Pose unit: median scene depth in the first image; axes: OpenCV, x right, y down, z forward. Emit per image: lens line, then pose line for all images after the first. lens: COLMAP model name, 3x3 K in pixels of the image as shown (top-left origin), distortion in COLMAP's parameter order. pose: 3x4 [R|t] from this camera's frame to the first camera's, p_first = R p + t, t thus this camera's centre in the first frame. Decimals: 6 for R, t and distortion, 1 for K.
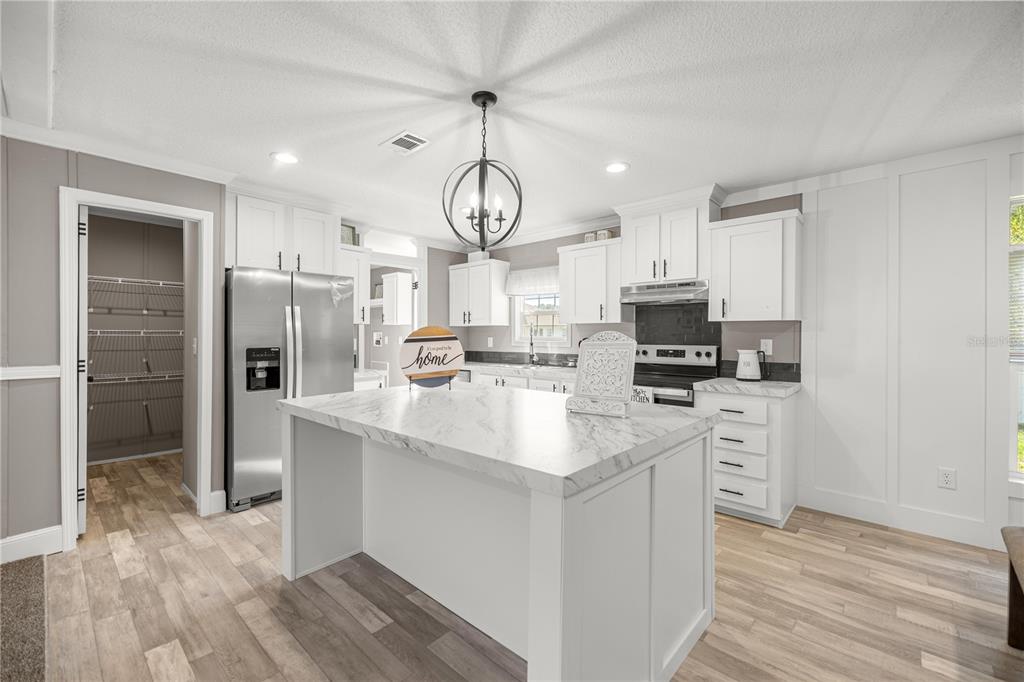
lens RADIAL K [[428.4, 0, 510.4], [0, 428.4, 335.1], [0, 0, 1]] dist [0.004185, 0.001285]
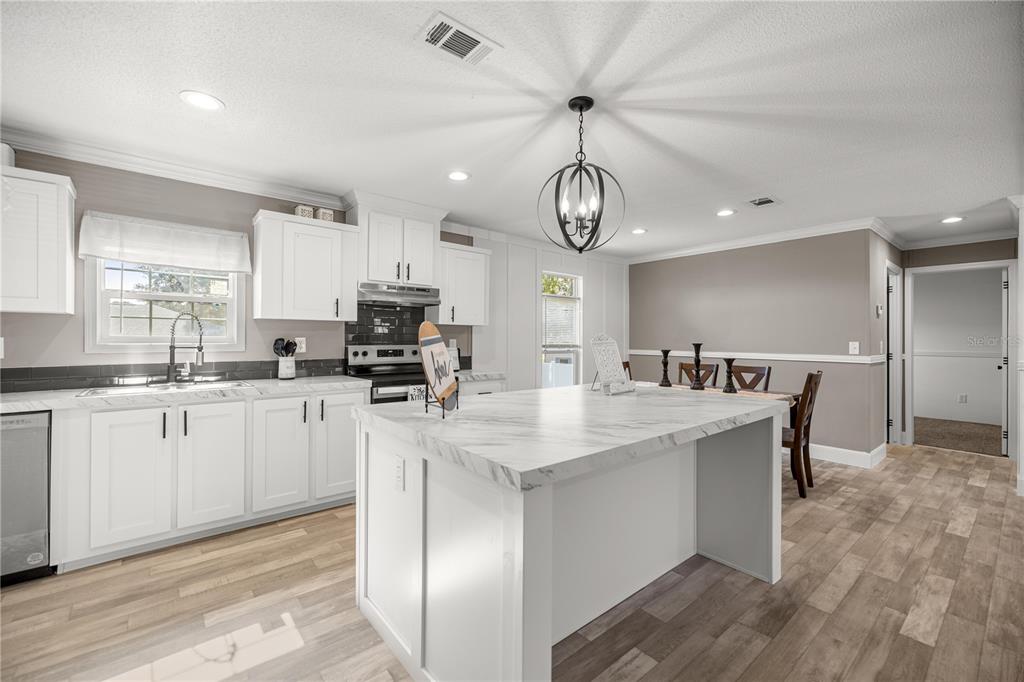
lens RADIAL K [[428.4, 0, 515.4], [0, 428.4, 340.0], [0, 0, 1]] dist [0.004185, 0.001285]
pose [[0.131702, -0.007068, 0.991264, -0.669037], [-0.007499, 0.999939, 0.008126, 0.000970], [-0.991261, -0.008504, 0.131641, 0.621435]]
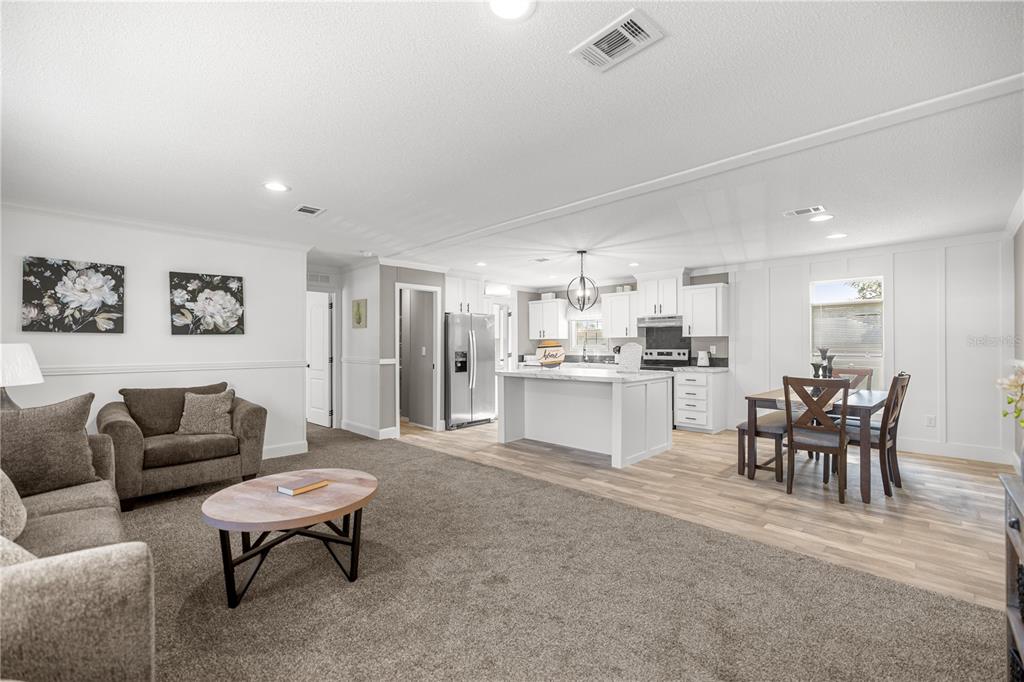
lens RADIAL K [[428.4, 0, 513.8], [0, 428.4, 345.4], [0, 0, 1]] dist [0.004185, 0.001285]
pose [[0.999460, -0.006093, -0.032304, -0.239209], [0.006101, 0.999981, 0.000126, 0.002208], [0.032302, -0.000323, 0.999478, -0.959927]]
